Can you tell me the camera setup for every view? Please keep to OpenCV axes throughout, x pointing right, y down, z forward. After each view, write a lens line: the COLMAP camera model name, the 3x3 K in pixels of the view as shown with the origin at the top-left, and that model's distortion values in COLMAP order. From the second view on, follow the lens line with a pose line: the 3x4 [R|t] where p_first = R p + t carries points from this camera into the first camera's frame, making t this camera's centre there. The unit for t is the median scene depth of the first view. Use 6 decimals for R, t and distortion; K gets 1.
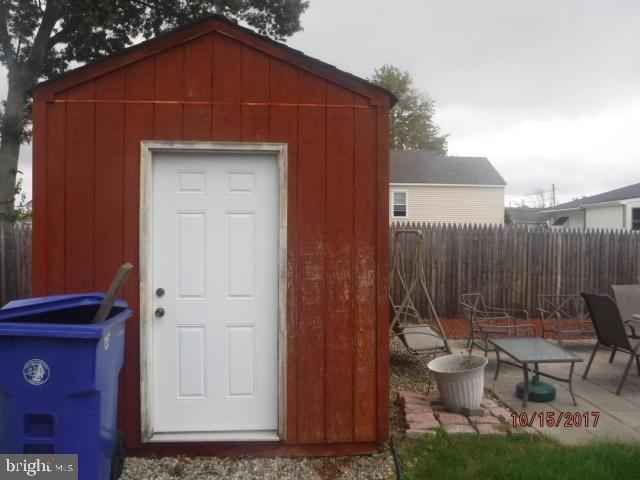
lens RADIAL K [[518.3, 0, 329.6], [0, 518.3, 238.6], [0, 0, 1]] dist [-0.093821, 0.041975]
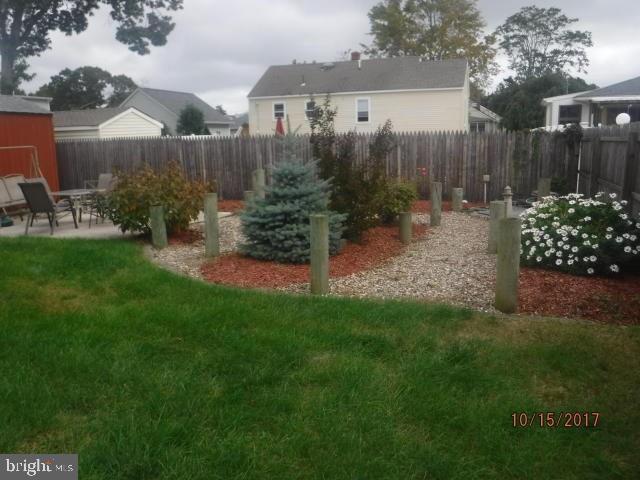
lens RADIAL K [[518.3, 0, 329.6], [0, 518.3, 238.6], [0, 0, 1]] dist [-0.093821, 0.041975]
pose [[0.920632, 0.046686, -0.387630, 1.371237], [0.025252, 0.983627, 0.178440, 0.013576], [0.389613, -0.174066, 0.904380, -0.224744]]
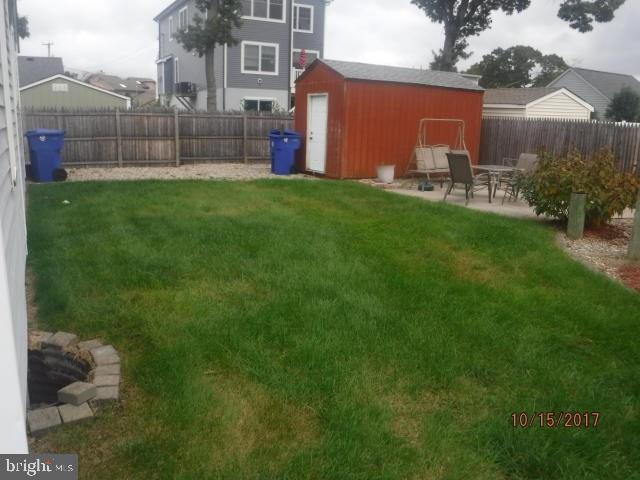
lens RADIAL K [[518.3, 0, 329.6], [0, 518.3, 238.6], [0, 0, 1]] dist [-0.093821, 0.041975]
pose [[0.425893, 0.211435, -0.879722, 1.349523], [-0.040055, 0.975764, 0.215126, 0.015838], [0.903886, -0.056384, 0.424041, -0.233679]]
